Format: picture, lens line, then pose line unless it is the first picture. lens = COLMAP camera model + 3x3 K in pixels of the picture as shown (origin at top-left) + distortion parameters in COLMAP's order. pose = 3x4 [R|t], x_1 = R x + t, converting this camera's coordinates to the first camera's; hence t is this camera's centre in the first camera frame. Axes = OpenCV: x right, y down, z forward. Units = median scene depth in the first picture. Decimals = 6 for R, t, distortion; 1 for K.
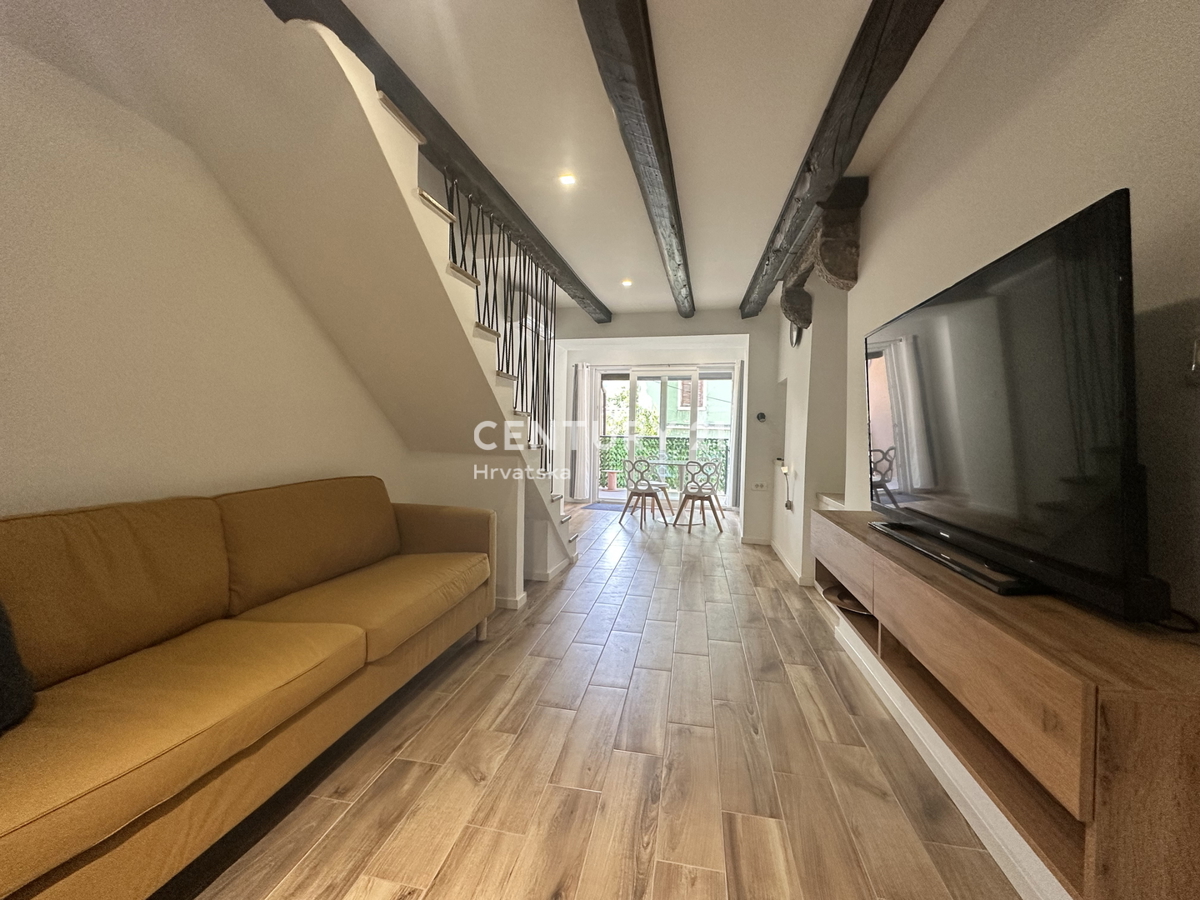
lens RADIAL K [[481.6, 0, 601.4], [0, 481.6, 453.9], [0, 0, 1]] dist [-0.000310, 0.000489]
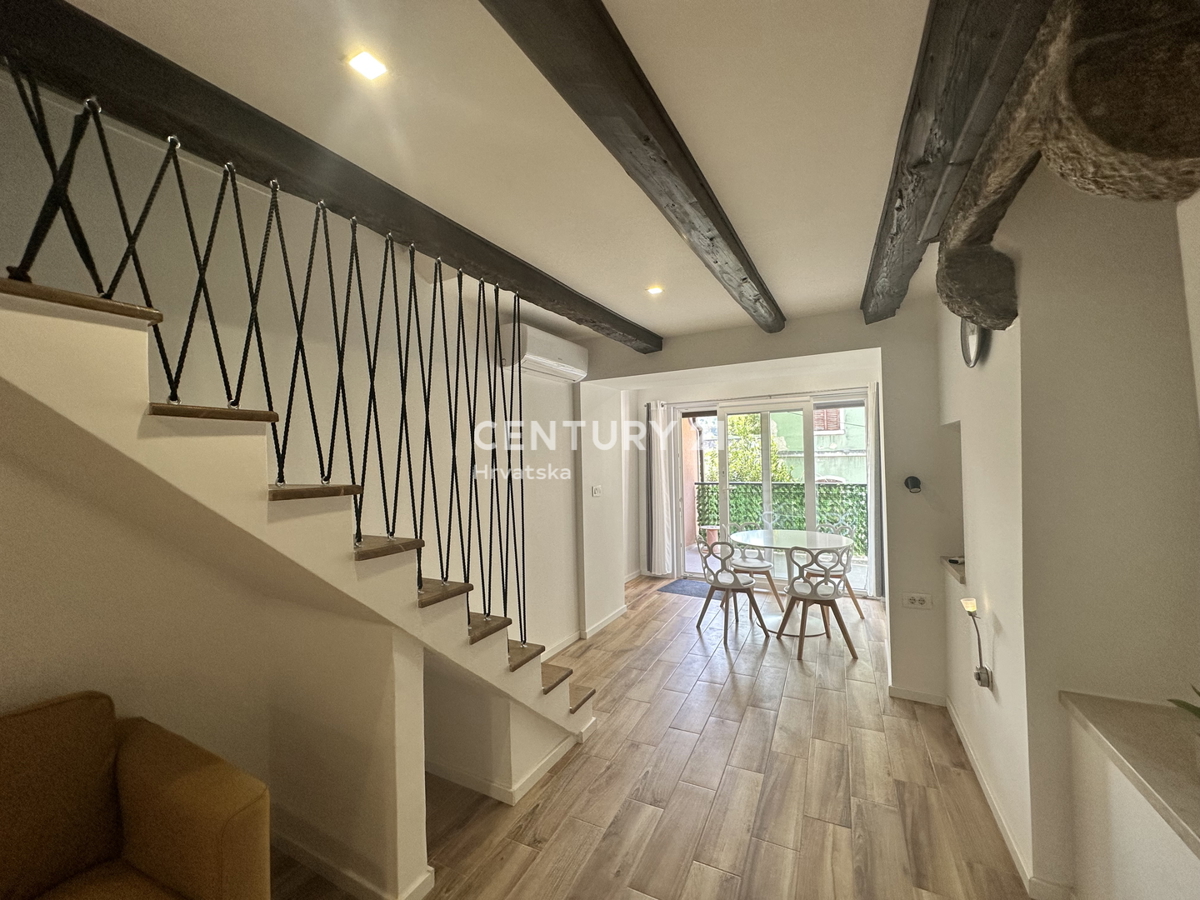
lens RADIAL K [[481.6, 0, 599.9], [0, 481.6, 453.3], [0, 0, 1]] dist [-0.000310, 0.000489]
pose [[0.963021, -0.044459, -0.265733, 0.119146], [0.029932, 0.997840, -0.058472, -0.088986], [0.267759, 0.048356, 0.962272, 0.322111]]
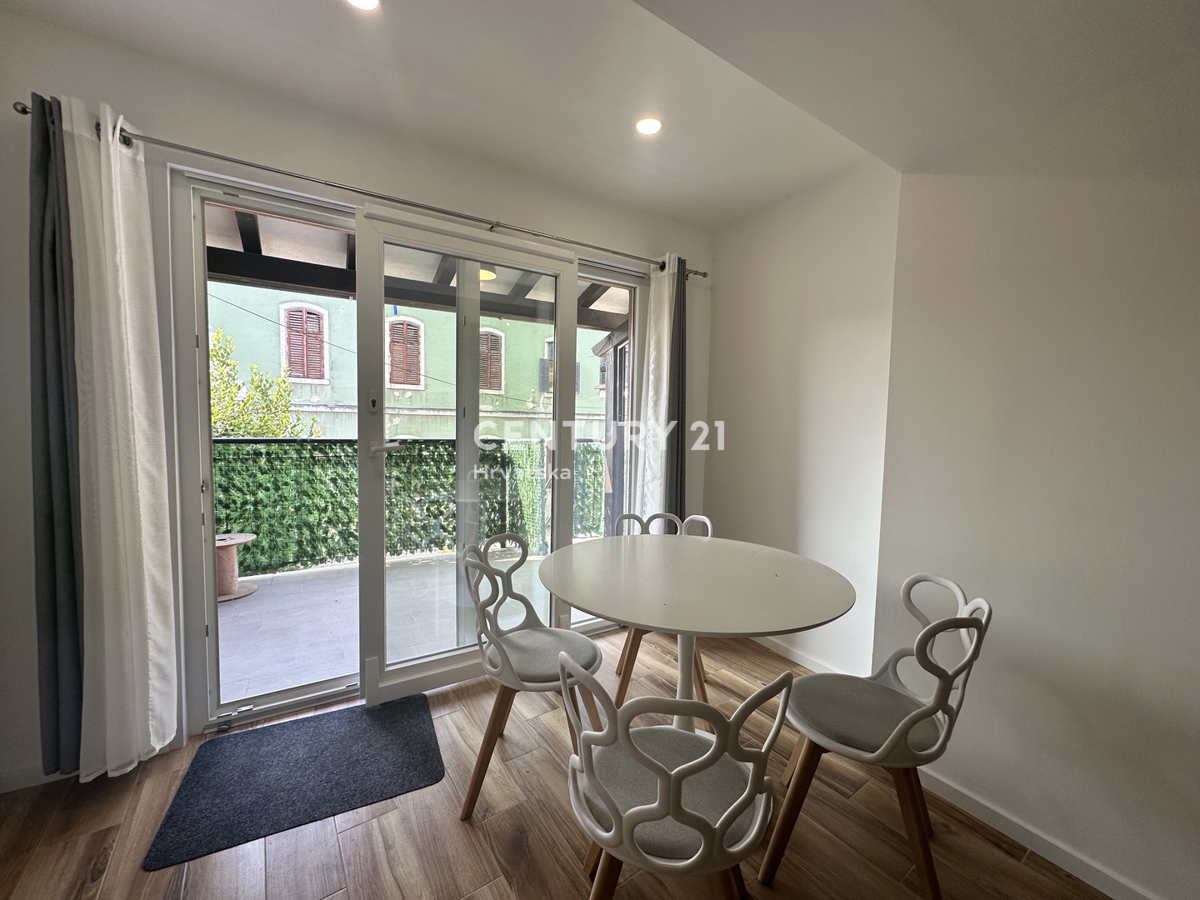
lens RADIAL K [[481.6, 0, 597.6], [0, 481.6, 453.2], [0, 0, 1]] dist [-0.000310, 0.000489]
pose [[0.696944, -0.052123, 0.715229, -0.065933], [0.024263, 0.998498, 0.049123, -0.074169], [-0.716715, -0.016882, 0.697161, 1.067550]]
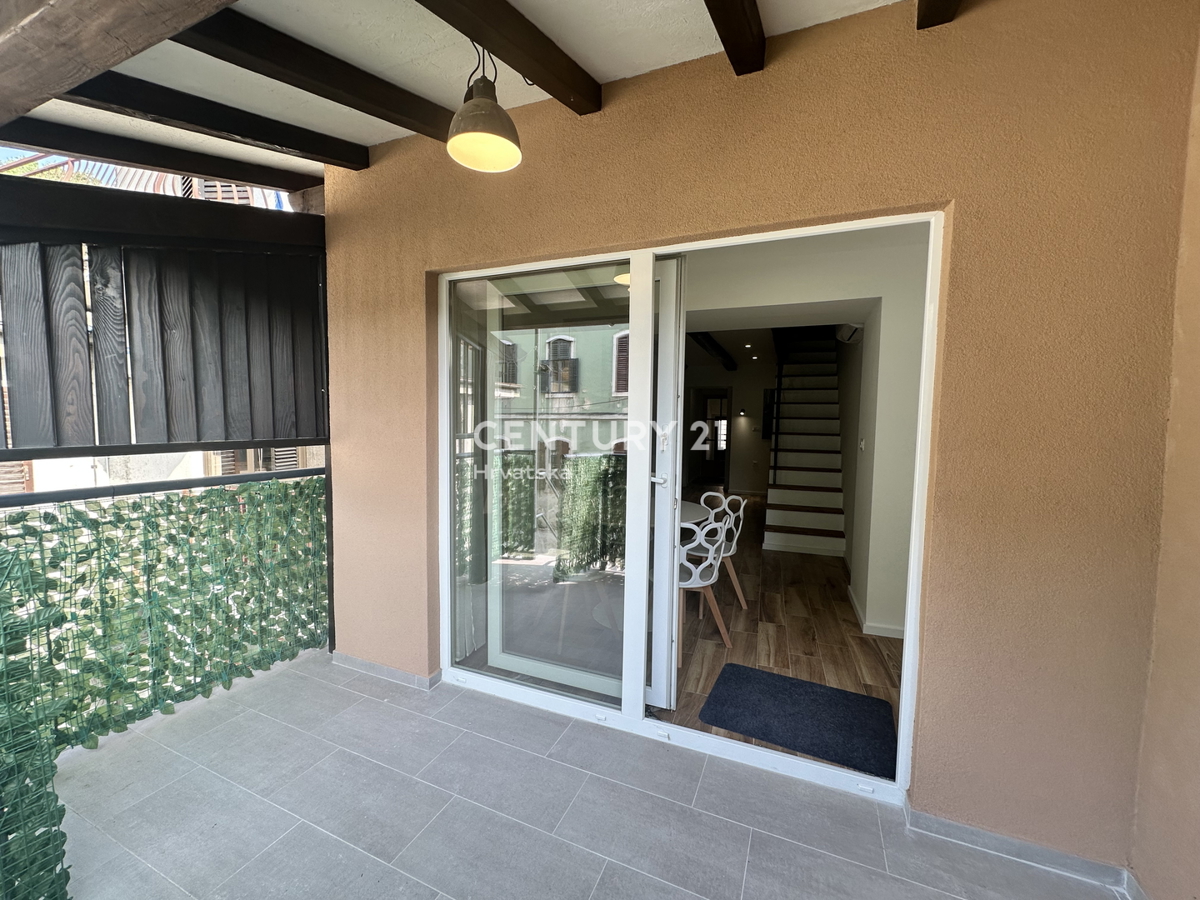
lens RADIAL K [[481.6, 0, 599.8], [0, 481.6, 453.1], [0, 0, 1]] dist [-0.000310, 0.000489]
pose [[-0.988915, -0.042447, 0.142286, 0.168533], [-0.025289, 0.992416, 0.120296, -0.137236], [-0.146313, 0.115364, -0.982488, 1.924638]]
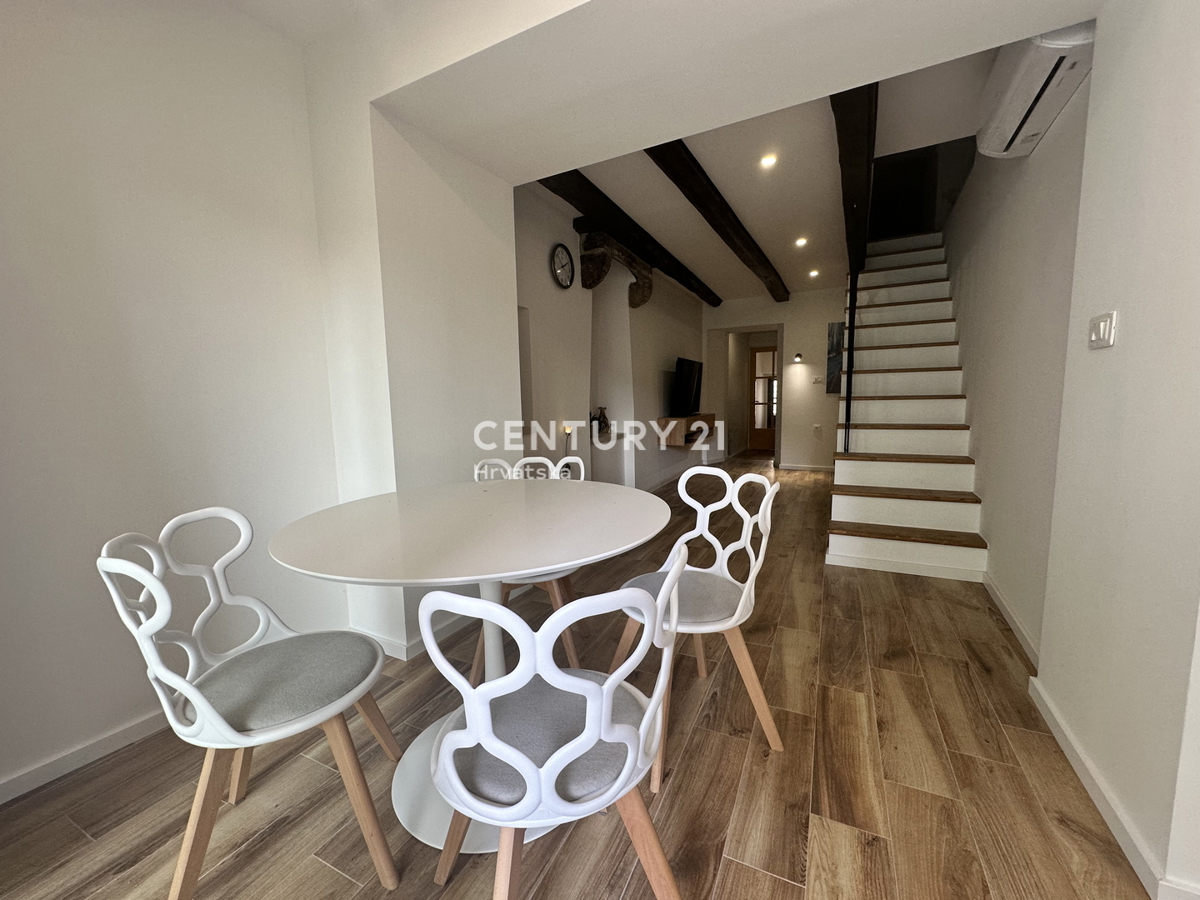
lens RADIAL K [[481.6, 0, 596.2], [0, 481.6, 449.7], [0, 0, 1]] dist [-0.000310, 0.000489]
pose [[-0.964296, -0.029222, 0.263208, 0.081095], [0.013703, 0.987056, 0.159790, -0.055282], [-0.264471, 0.157691, -0.951414, 1.494291]]
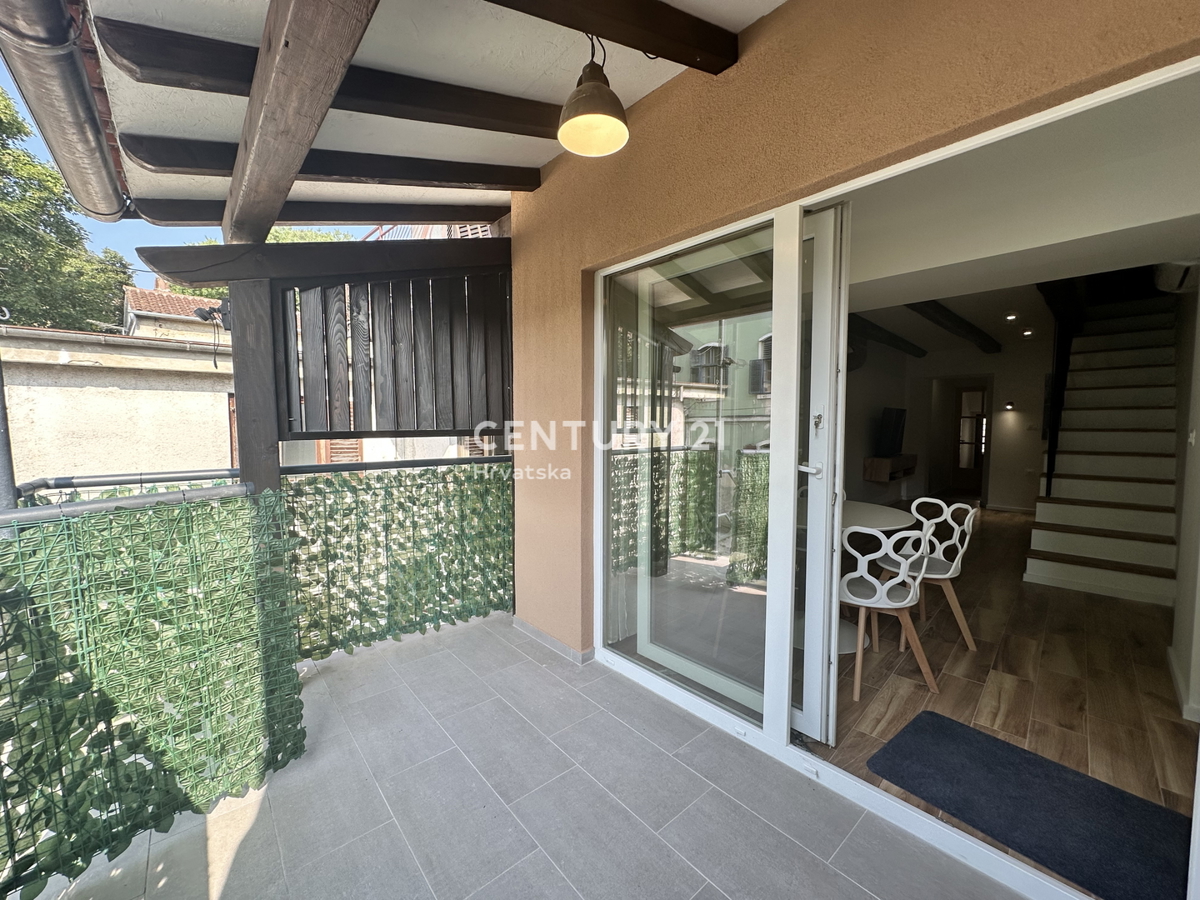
lens RADIAL K [[481.6, 0, 597.0], [0, 481.6, 452.8], [0, 0, 1]] dist [-0.000310, 0.000489]
pose [[-0.828118, -0.052674, 0.558073, 0.107653], [0.012043, 0.993674, 0.111659, -0.119299], [-0.560424, 0.099188, -0.822245, 1.890741]]
